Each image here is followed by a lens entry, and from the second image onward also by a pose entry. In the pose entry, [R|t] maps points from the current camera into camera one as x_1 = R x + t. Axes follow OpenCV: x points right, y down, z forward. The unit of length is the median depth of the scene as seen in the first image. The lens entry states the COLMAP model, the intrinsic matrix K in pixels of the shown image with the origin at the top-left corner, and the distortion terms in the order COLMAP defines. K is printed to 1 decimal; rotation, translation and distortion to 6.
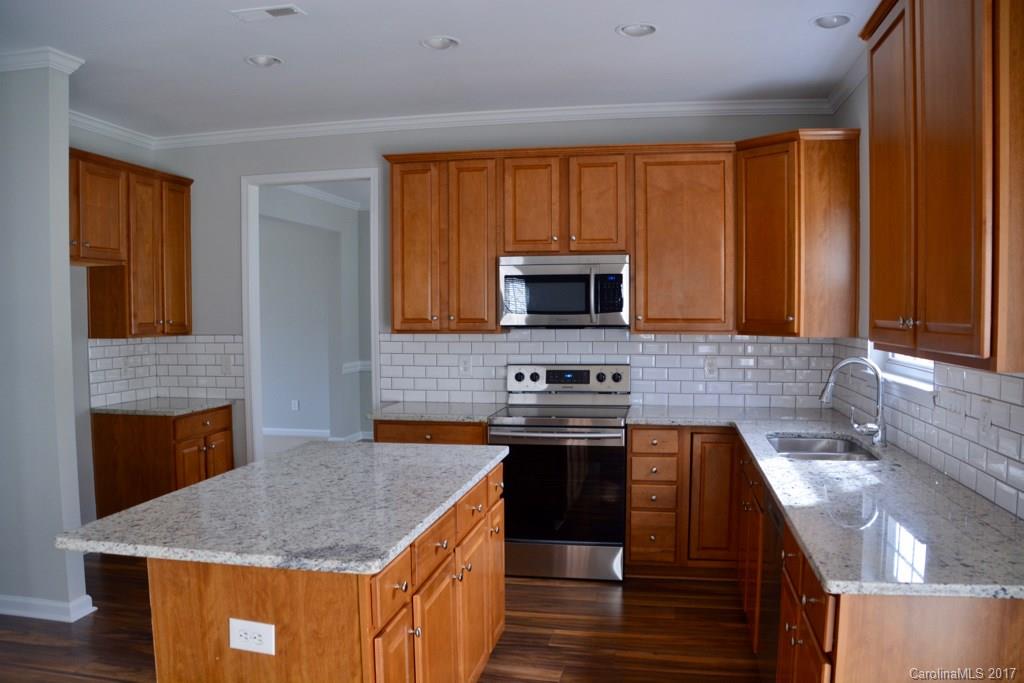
lens RADIAL K [[780.4, 0, 511.9], [0, 780.4, 356.5], [0, 0, 1]] dist [-0.150387, 0.089077]
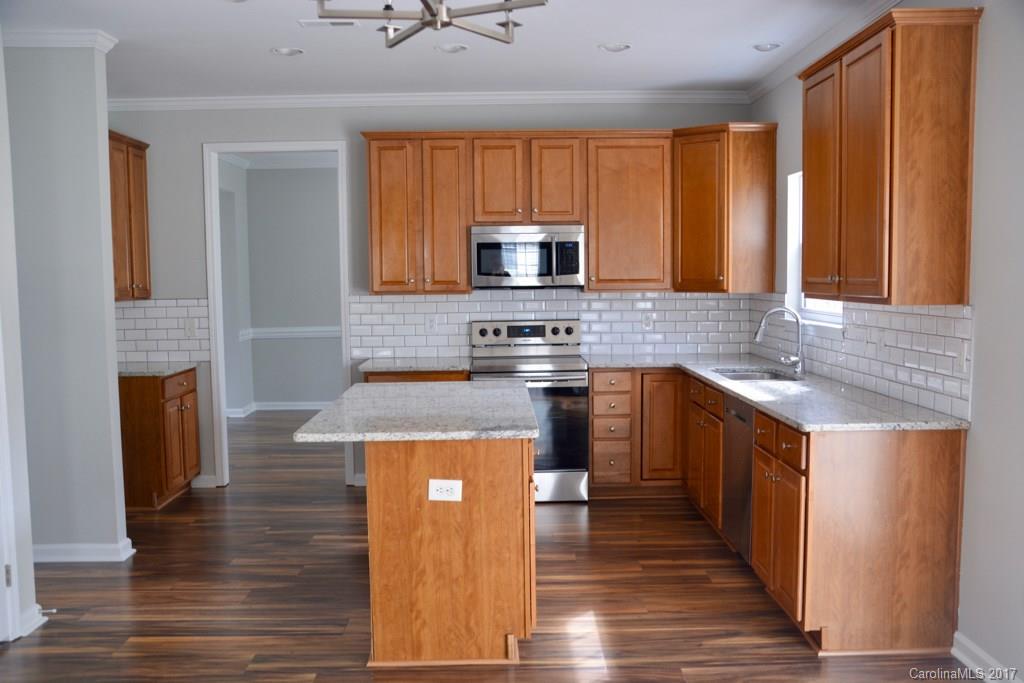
lens RADIAL K [[910.1, 0, 512.0], [0, 910.1, 341.5], [0, 0, 1]] dist [-0.012044, 0.003538]
pose [[0.979445, -0.021773, 0.200535, -0.241725], [0.018567, 0.999668, 0.017853, 0.018731], [-0.200857, -0.013762, 0.979524, -0.339332]]
